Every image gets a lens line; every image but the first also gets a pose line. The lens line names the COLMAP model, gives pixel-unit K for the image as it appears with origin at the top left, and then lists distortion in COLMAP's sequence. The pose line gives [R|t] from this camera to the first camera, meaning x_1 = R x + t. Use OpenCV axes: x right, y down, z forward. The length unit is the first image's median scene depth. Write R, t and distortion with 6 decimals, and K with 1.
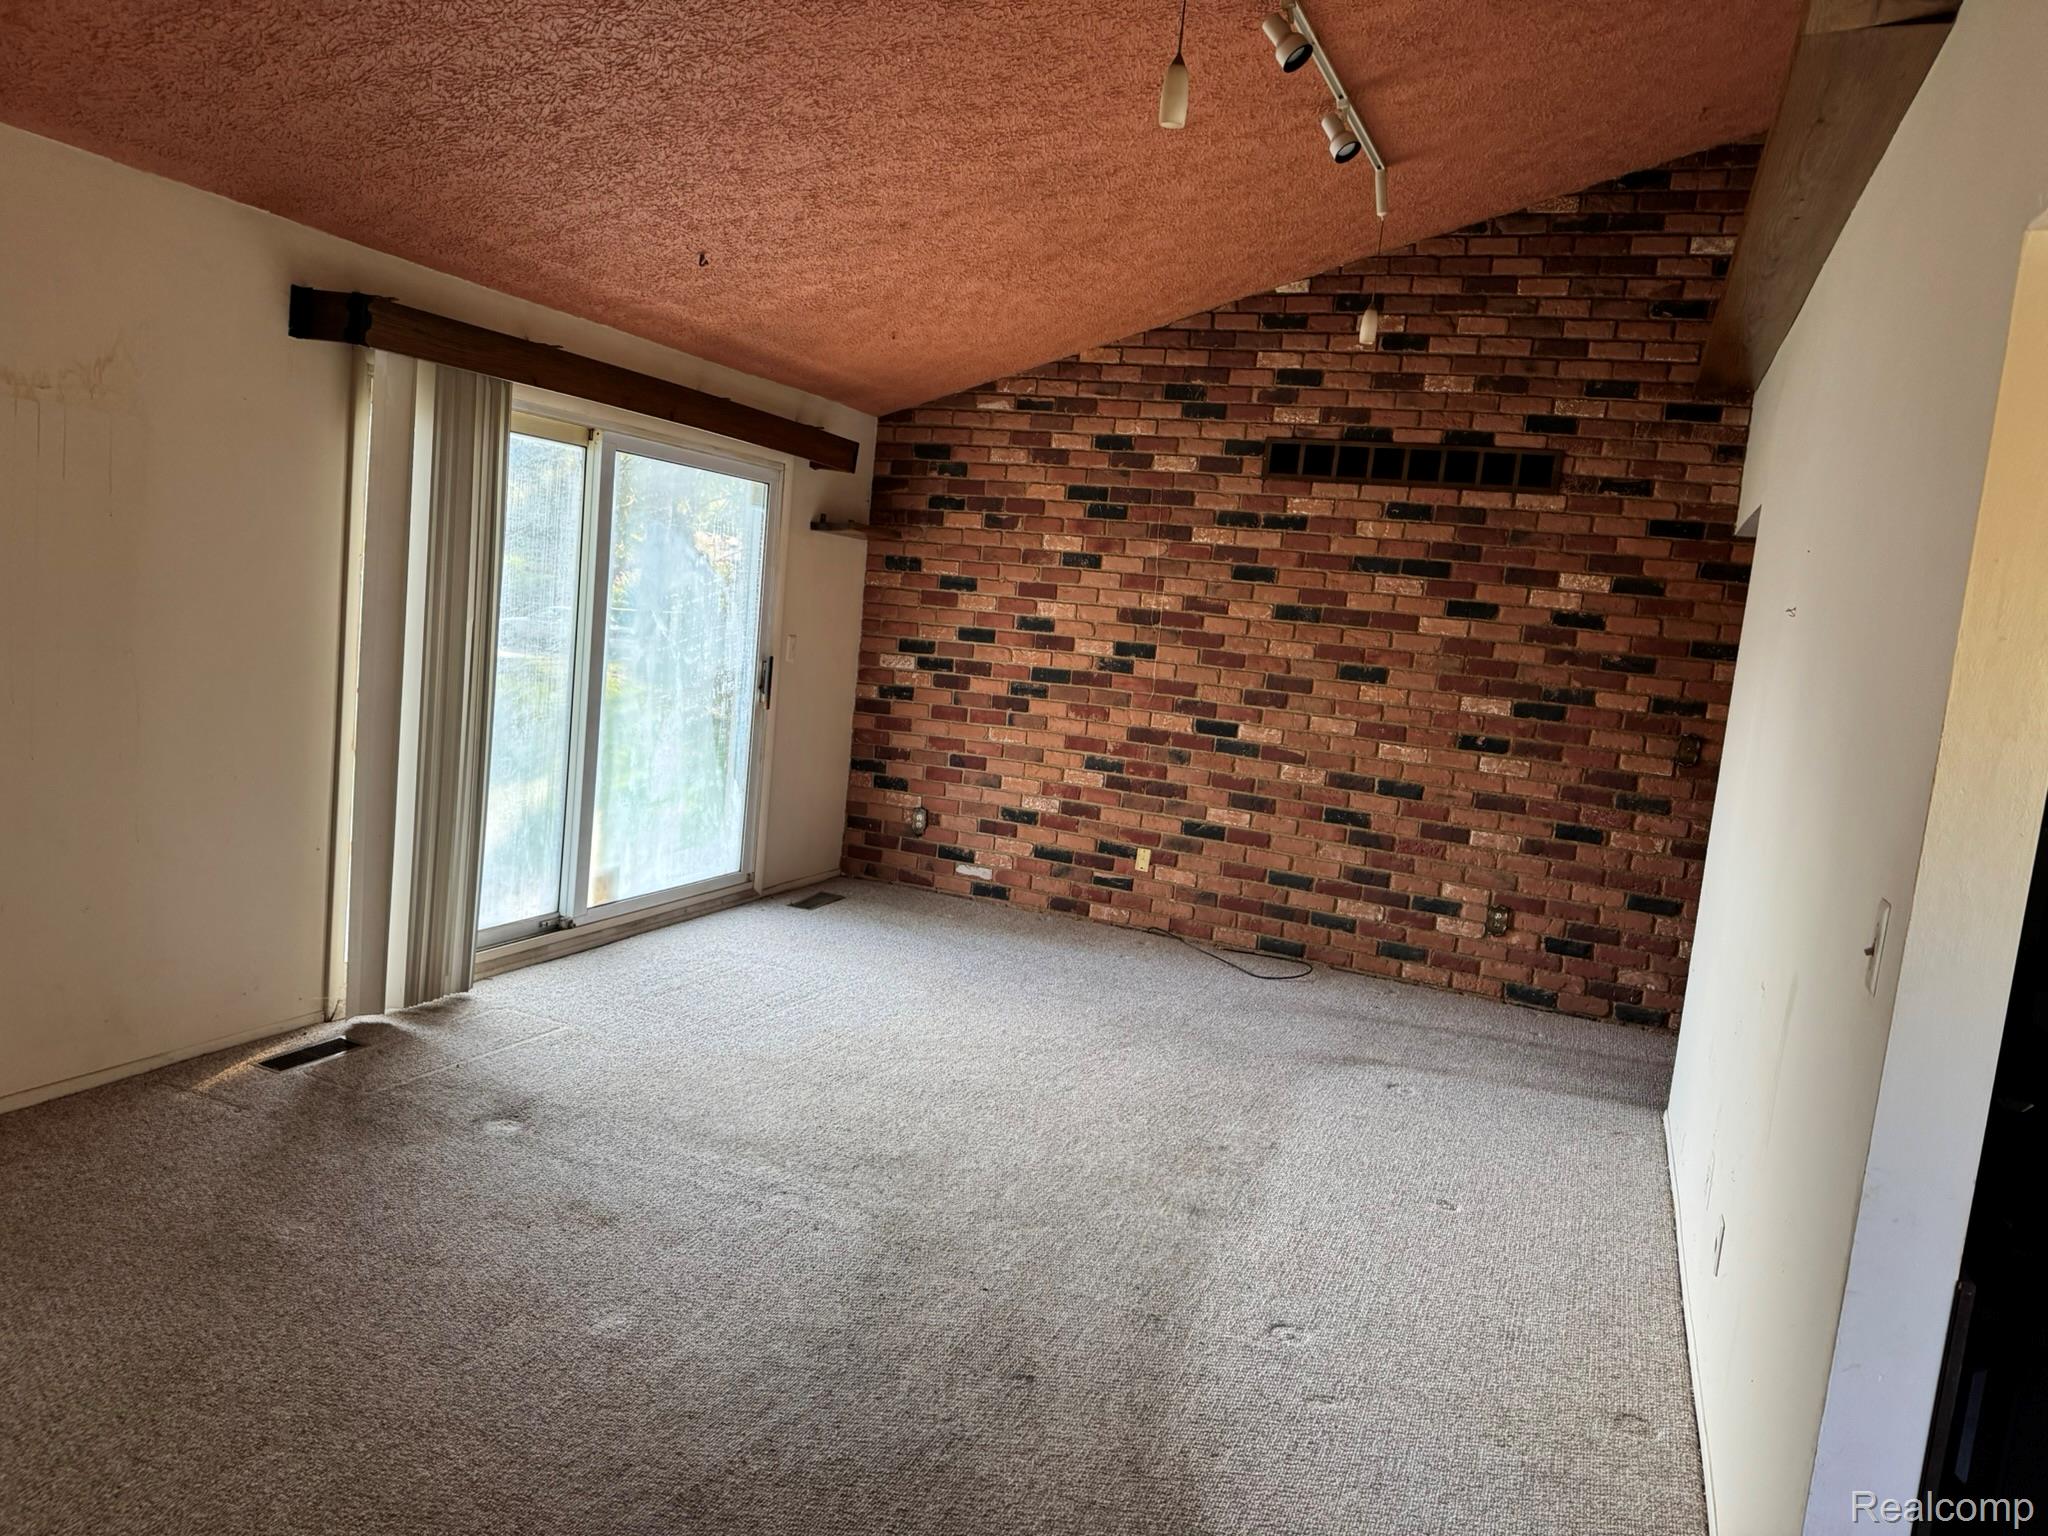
lens RADIAL K [[1444.2, 0, 1024.0], [0, 1444.2, 768.0], [0, 0, 1]] dist [0.093807, -0.136530]
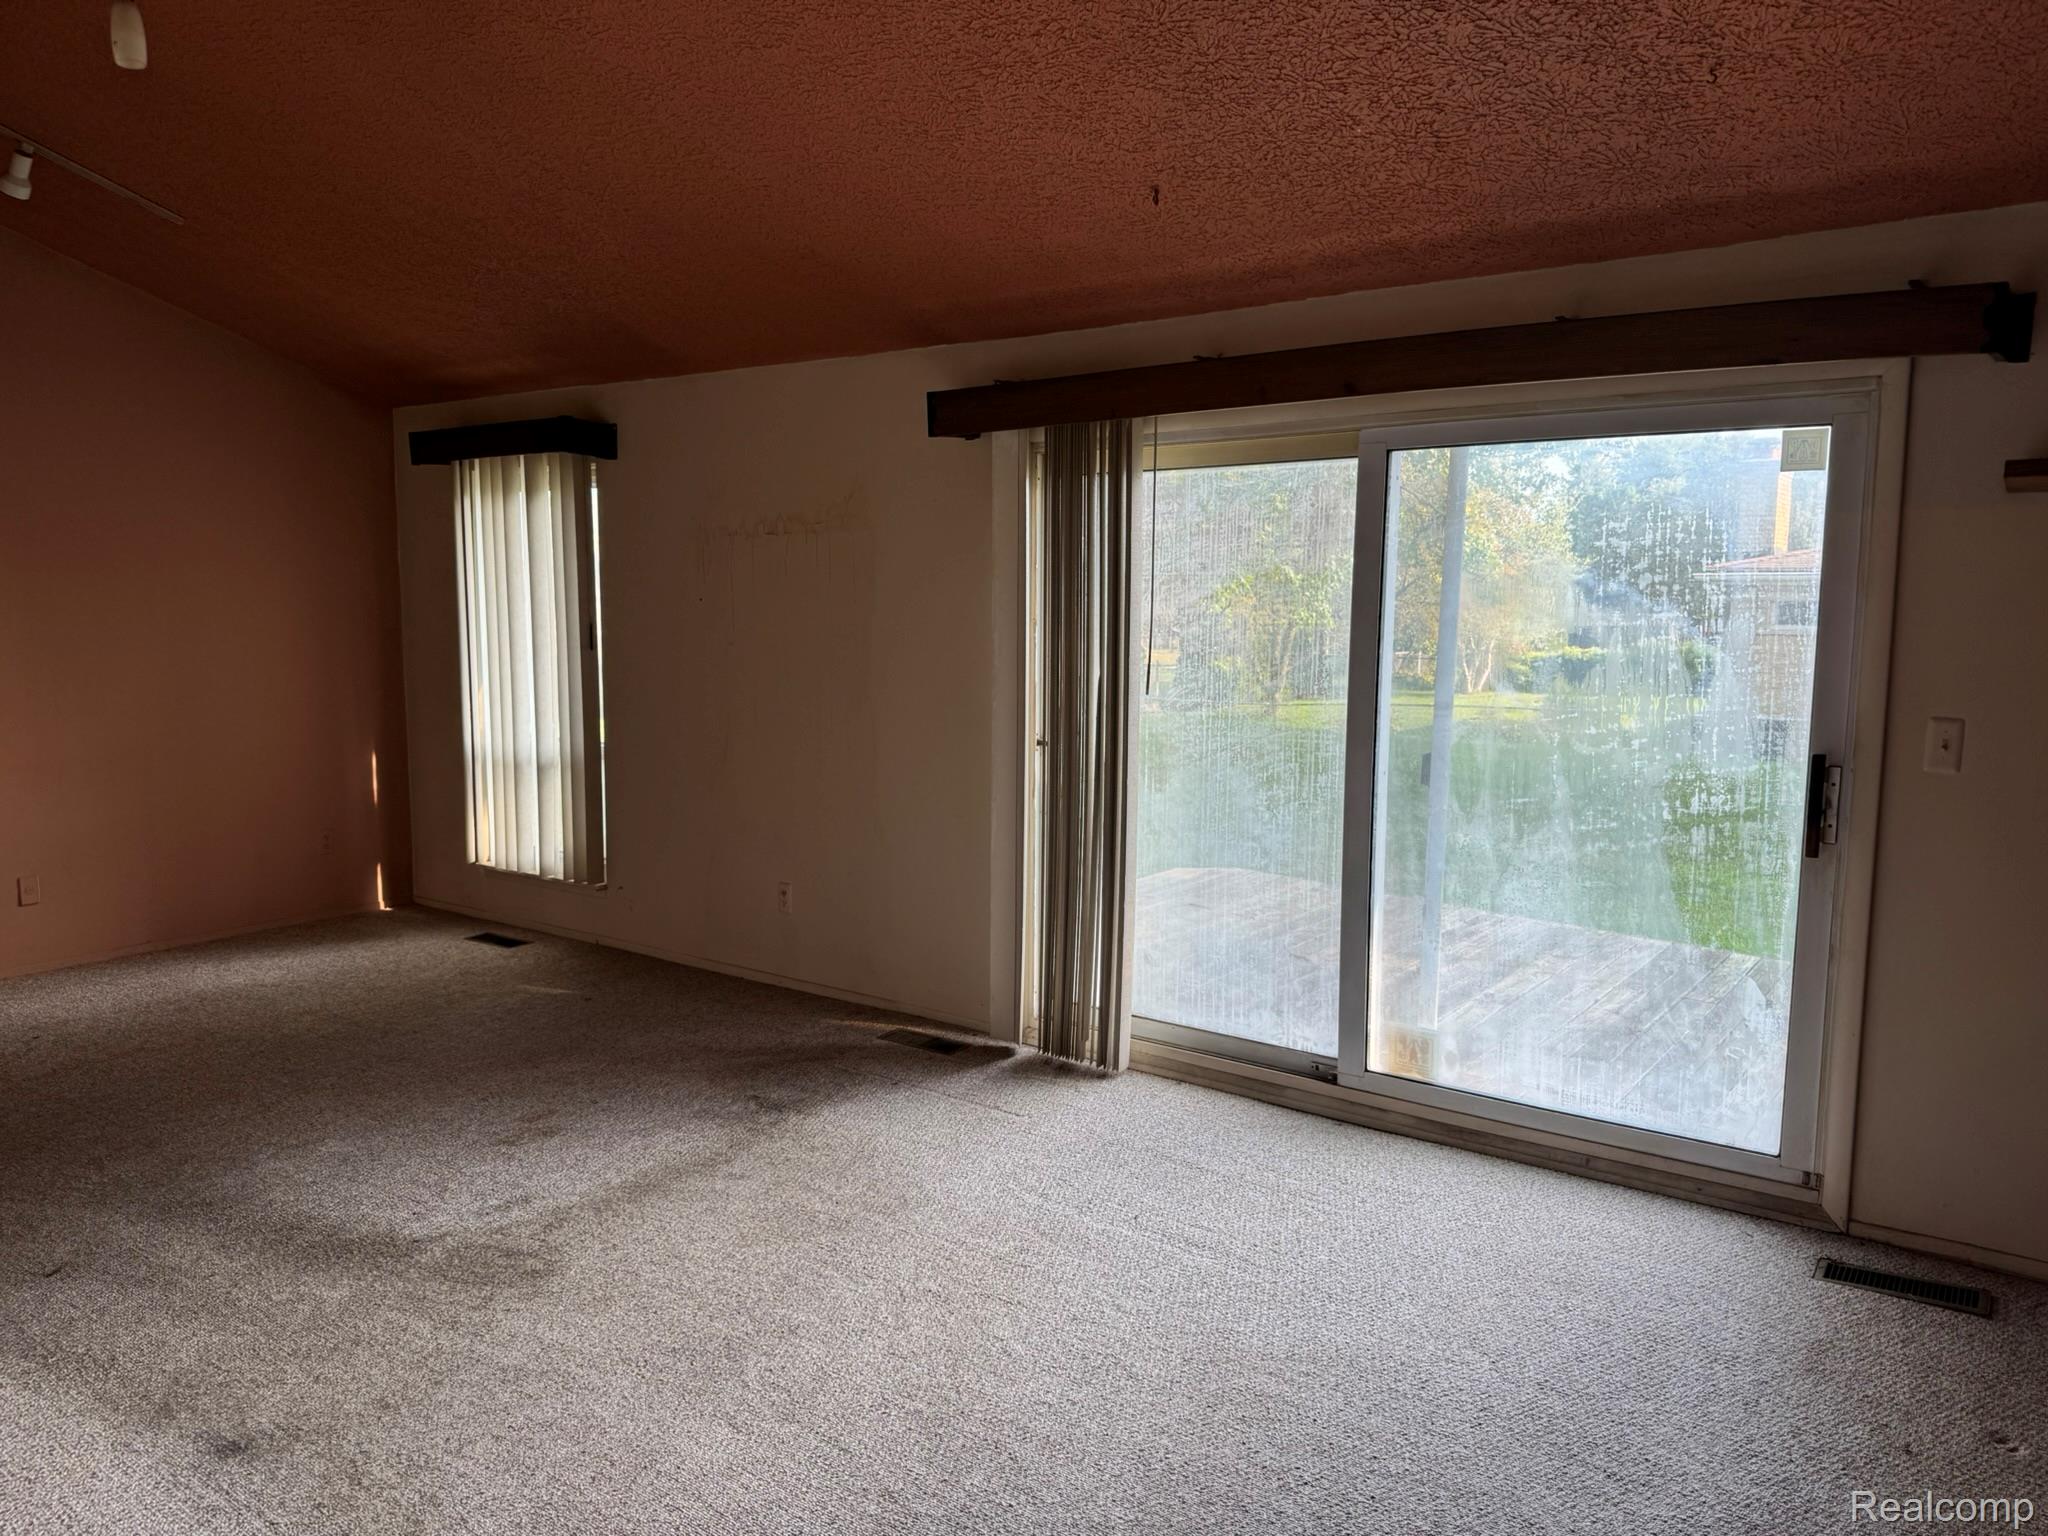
lens RADIAL K [[1444.2, 0, 1024.0], [0, 1444.2, 768.0], [0, 0, 1]] dist [0.093807, -0.136530]
pose [[-0.252413, 0.012713, -0.967536, 0.491536], [-0.139240, 0.989030, 0.049320, -0.072647], [0.957549, 0.147169, -0.247874, 1.059643]]
